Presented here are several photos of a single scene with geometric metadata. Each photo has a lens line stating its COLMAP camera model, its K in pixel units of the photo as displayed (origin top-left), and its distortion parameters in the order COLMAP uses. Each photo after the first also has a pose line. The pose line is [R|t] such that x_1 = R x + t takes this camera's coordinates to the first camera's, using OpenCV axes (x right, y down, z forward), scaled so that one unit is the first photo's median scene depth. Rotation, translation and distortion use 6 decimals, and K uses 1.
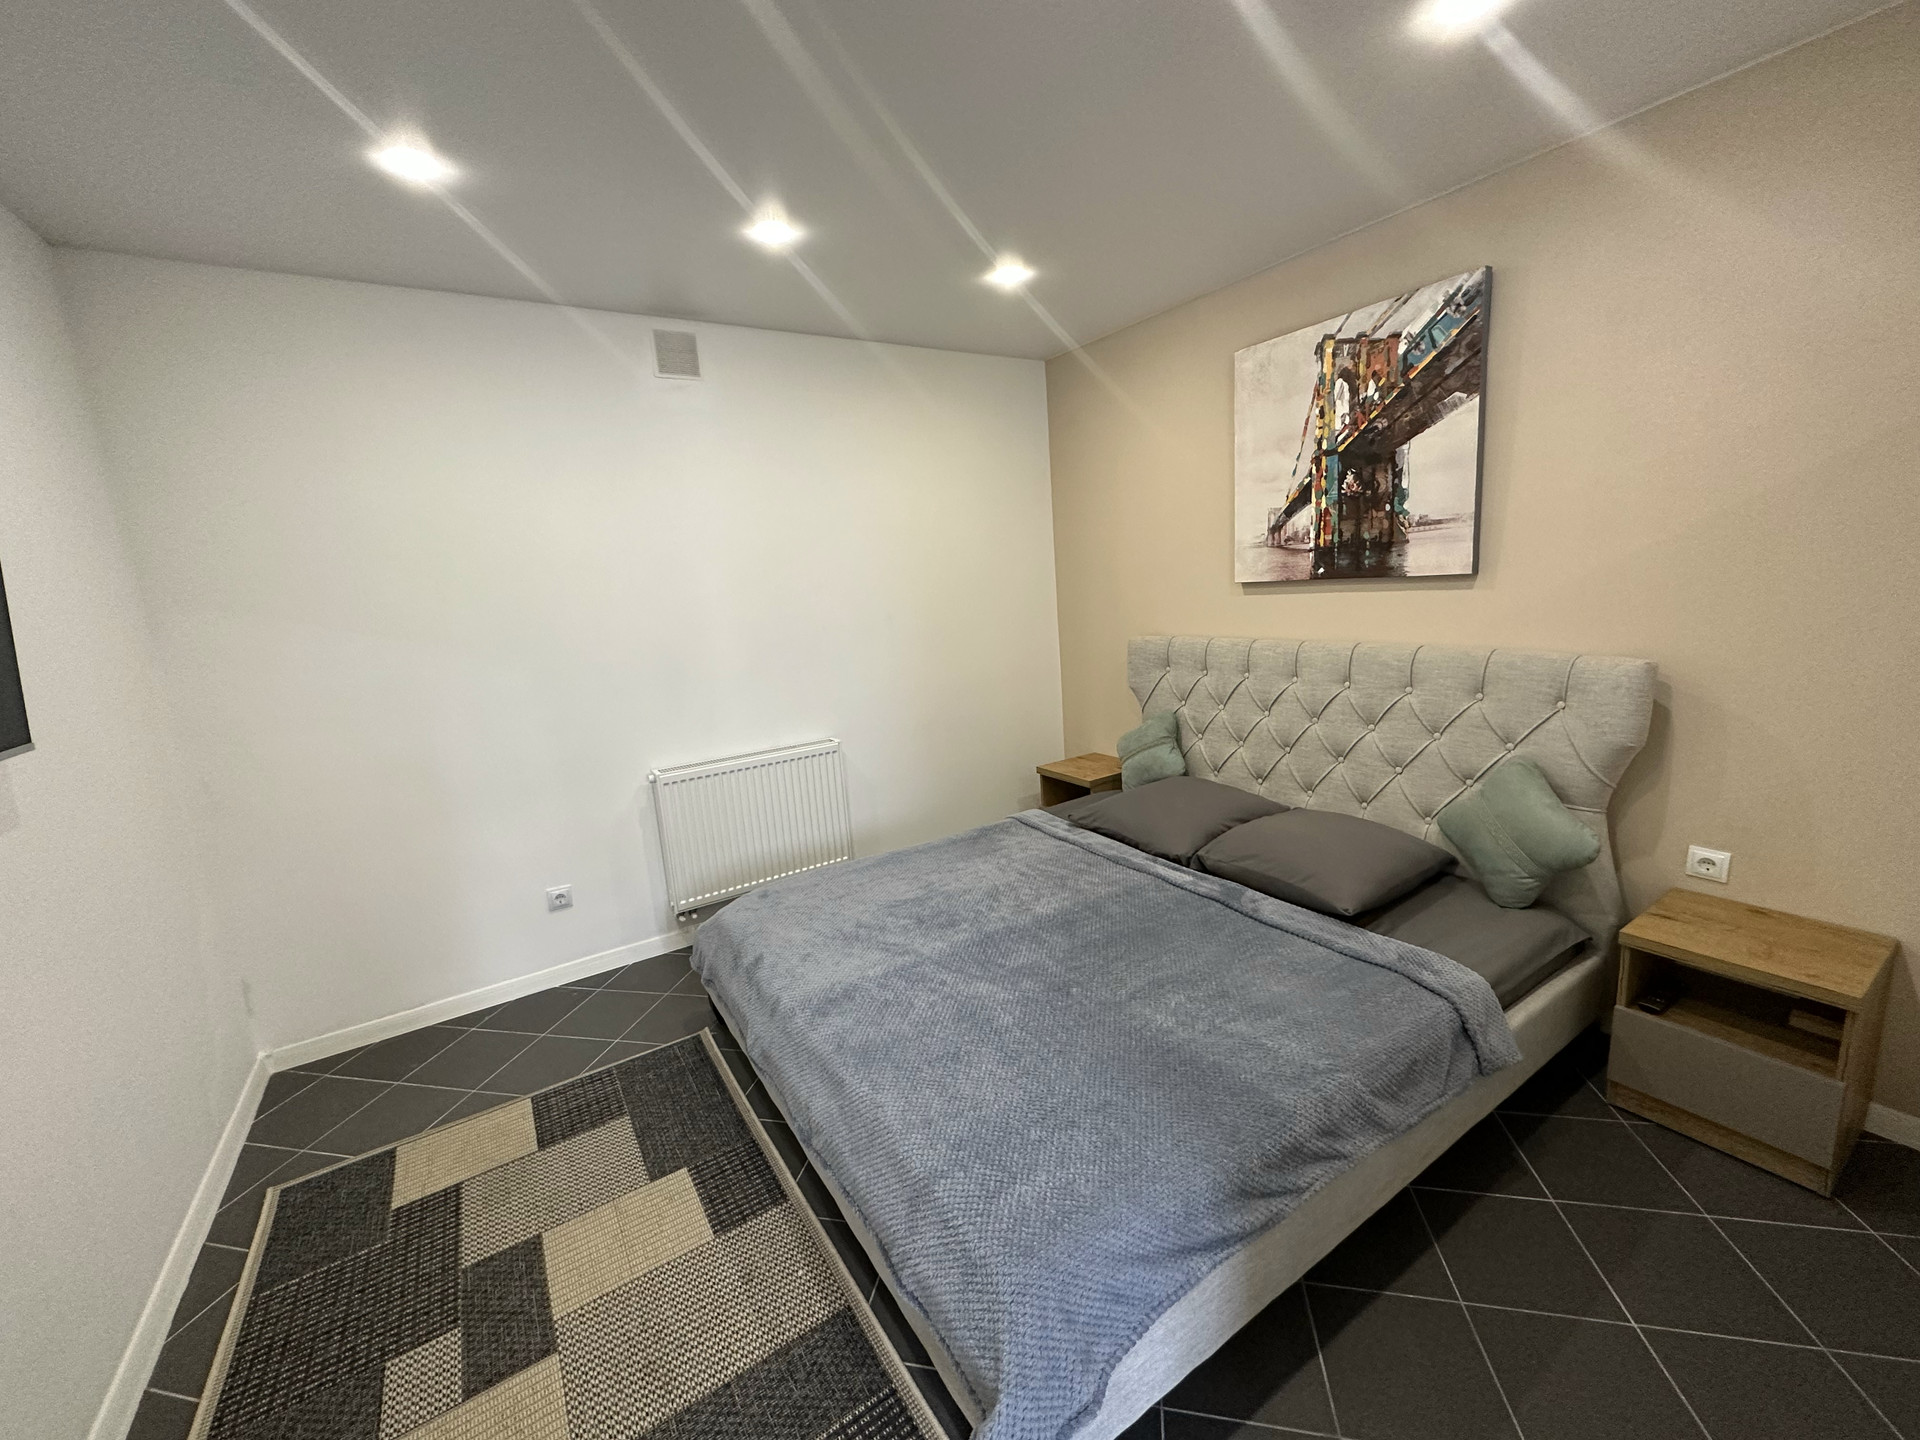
lens RADIAL K [[765.1, 0, 960.3], [0, 765.1, 716.9], [0, 0, 1]] dist [-0.000144, 0.000325]
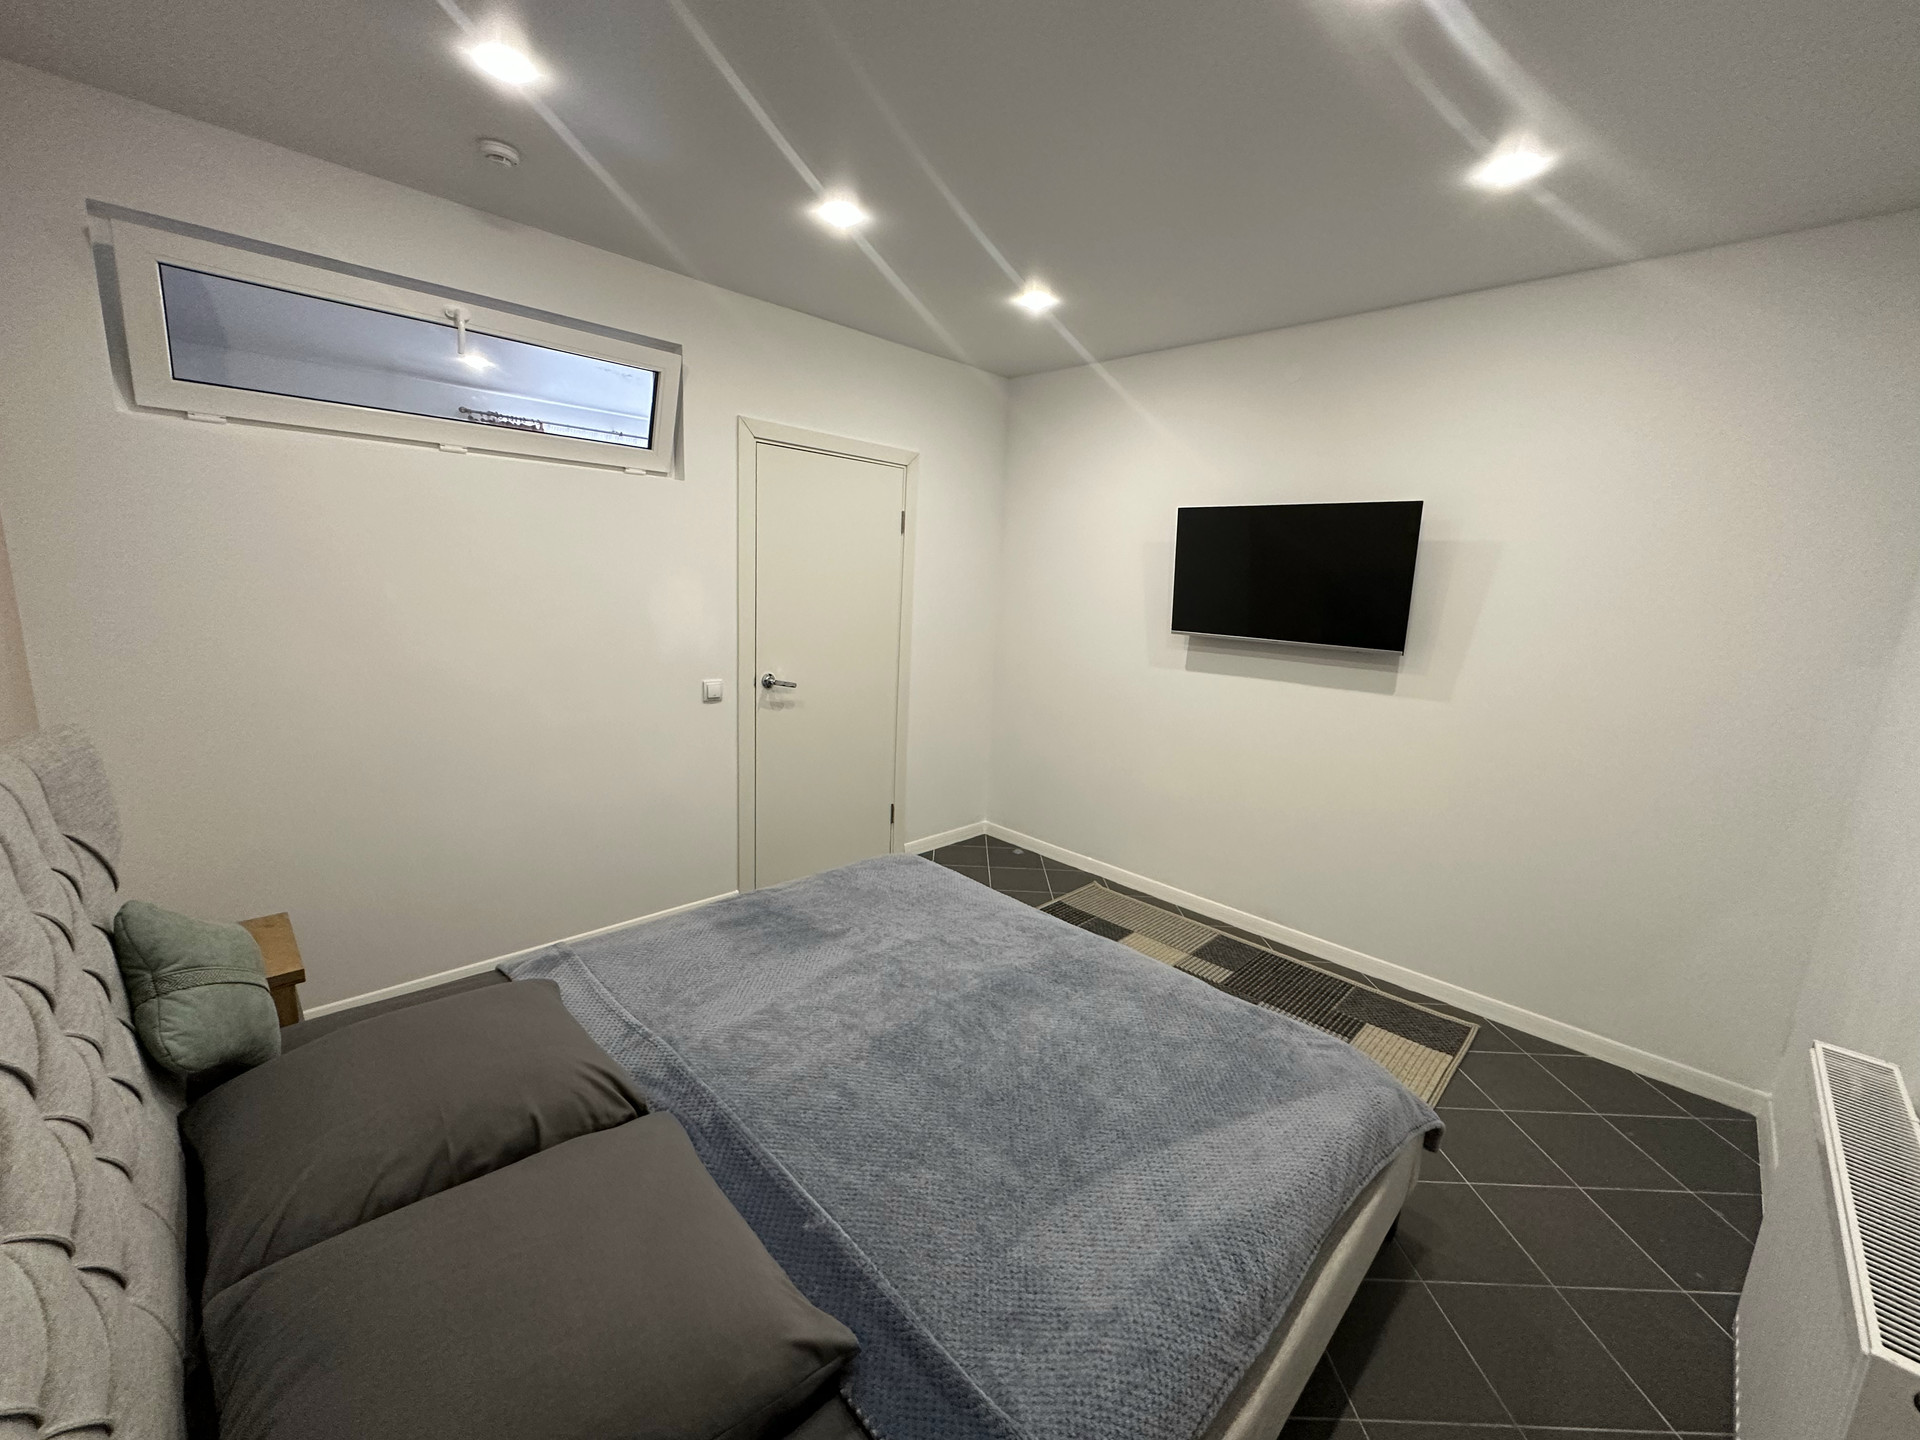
lens RADIAL K [[765.1, 0, 960.3], [0, 765.1, 716.9], [0, 0, 1]] dist [-0.000144, 0.000325]
pose [[-0.976959, 0.059817, -0.204873, 0.185231], [-0.021762, 0.926999, 0.374432, -0.283971], [0.212315, 0.370263, -0.904338, 1.410393]]
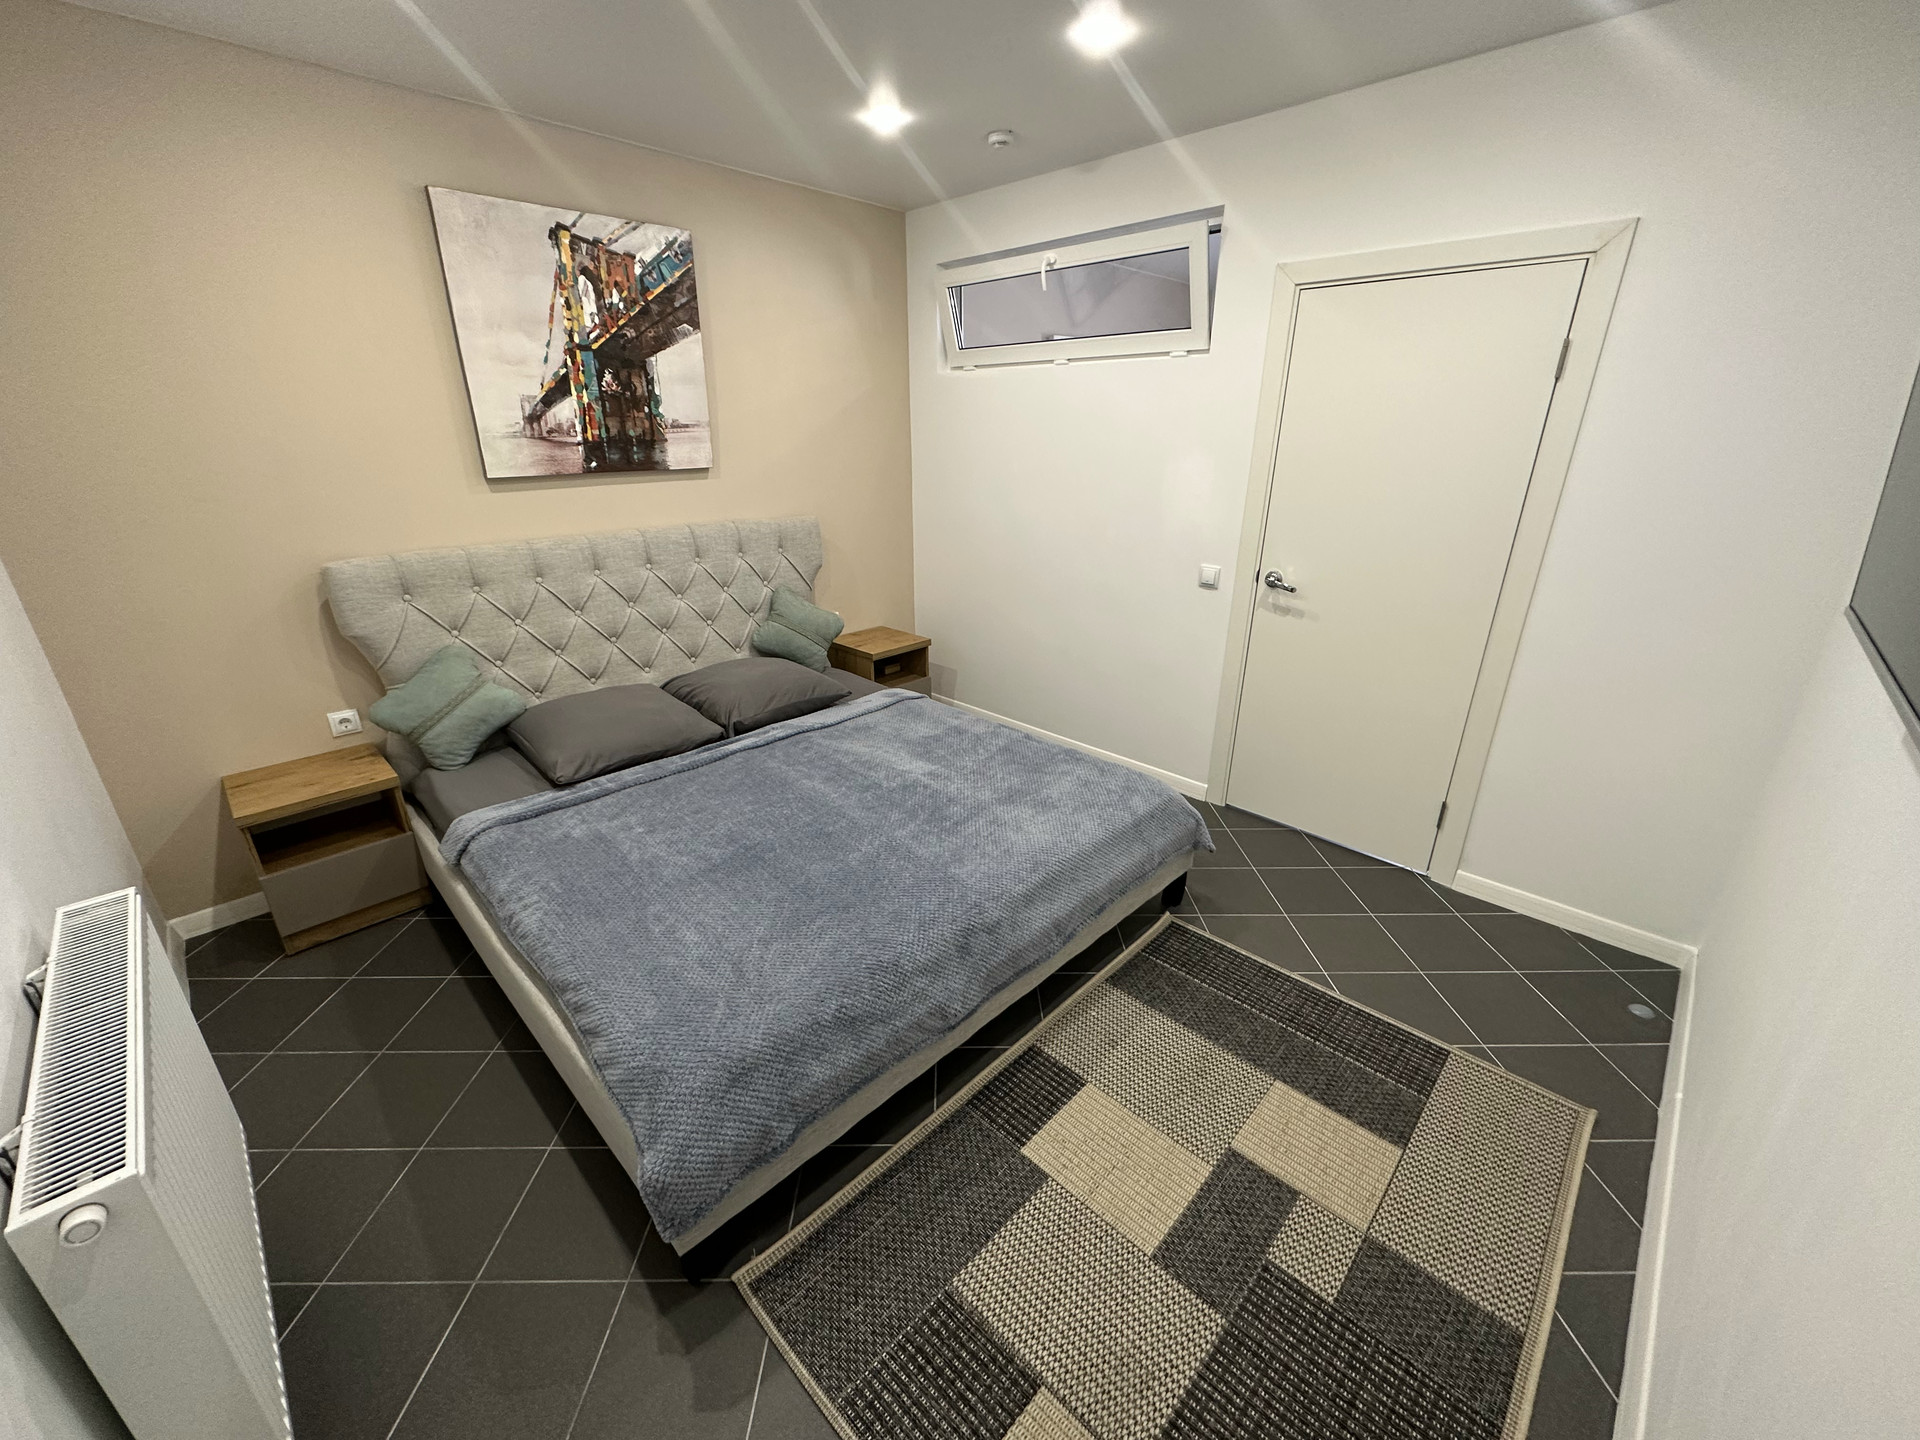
lens RADIAL K [[765.1, 0, 960.3], [0, 765.1, 716.9], [0, 0, 1]] dist [-0.000144, 0.000325]
pose [[-0.224349, -0.284589, 0.932028, -0.776909], [0.195428, 0.923840, 0.329131, -0.126518], [-0.954712, 0.255985, -0.151646, 0.821877]]
